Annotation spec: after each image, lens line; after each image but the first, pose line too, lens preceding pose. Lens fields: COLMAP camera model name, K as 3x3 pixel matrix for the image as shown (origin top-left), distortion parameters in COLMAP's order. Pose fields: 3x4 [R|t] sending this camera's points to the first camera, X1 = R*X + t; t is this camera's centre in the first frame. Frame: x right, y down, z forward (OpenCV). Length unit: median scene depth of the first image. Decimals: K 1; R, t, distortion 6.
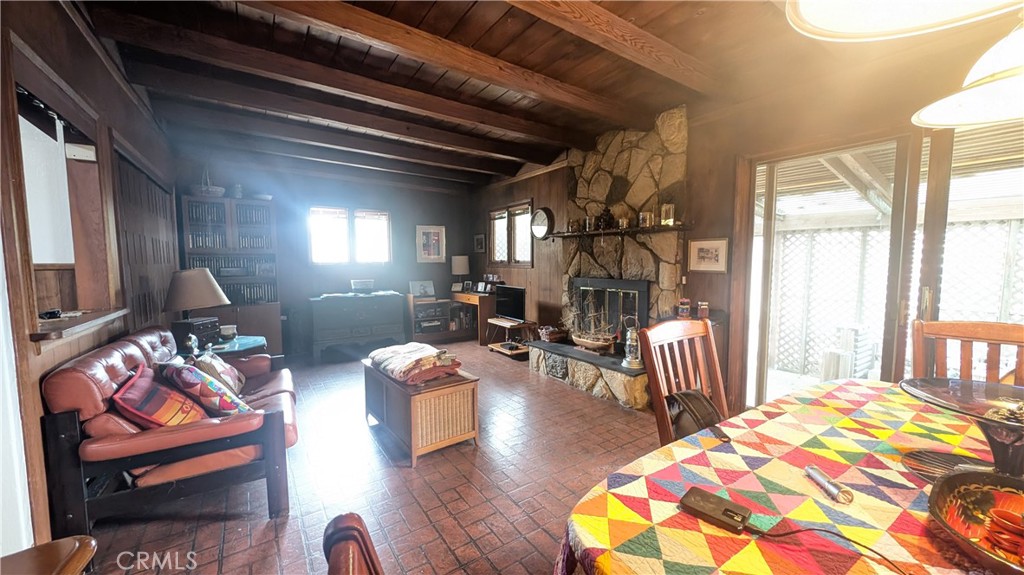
lens RADIAL K [[382.4, 0, 512.0], [0, 382.4, 287.5], [0, 0, 1]] dist [0.005184, -0.000515]
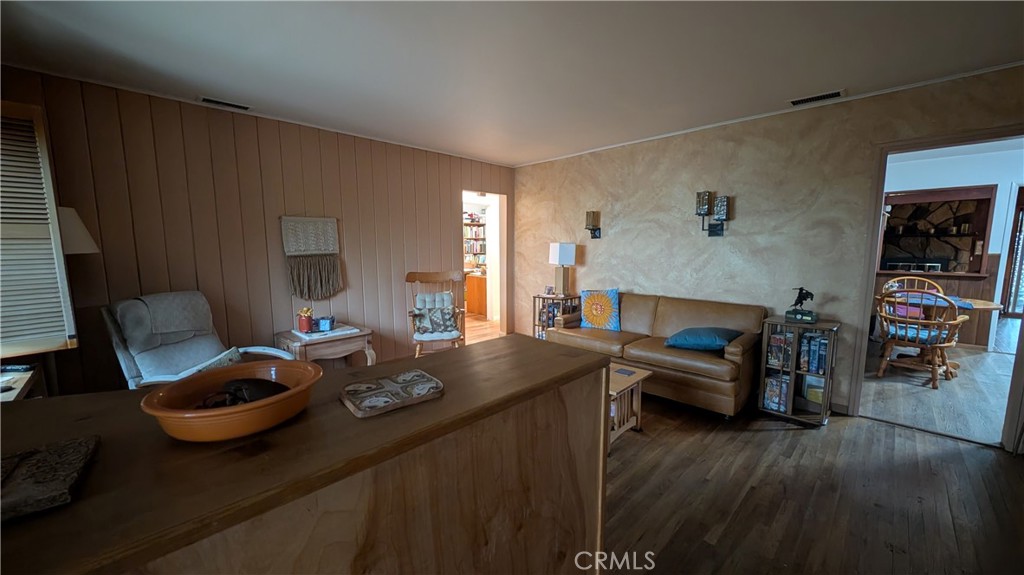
lens RADIAL K [[382.4, 0, 512.0], [0, 382.4, 287.5], [0, 0, 1]] dist [0.005184, -0.000515]
pose [[0.983214, -0.016621, 0.181696, -2.387179], [0.007973, 0.998805, 0.048223, 0.016546], [-0.182280, -0.045965, 0.982172, -0.649813]]
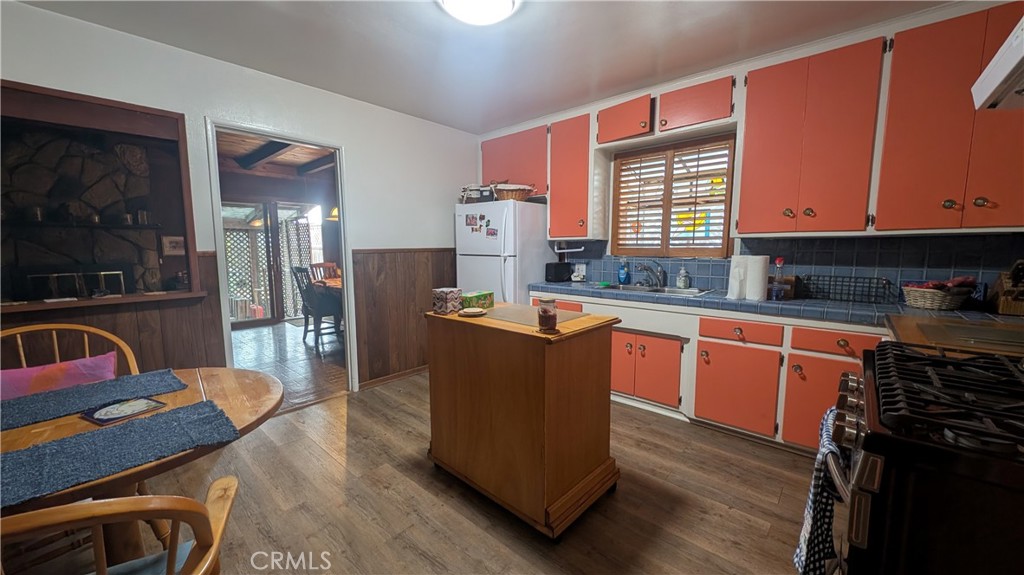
lens RADIAL K [[382.4, 0, 512.0], [0, 382.4, 287.5], [0, 0, 1]] dist [0.005184, -0.000515]
pose [[-0.234336, -0.101879, 0.966803, -1.316696], [0.068009, 0.990339, 0.120843, -0.005518], [-0.969774, 0.094069, -0.225143, -0.017829]]
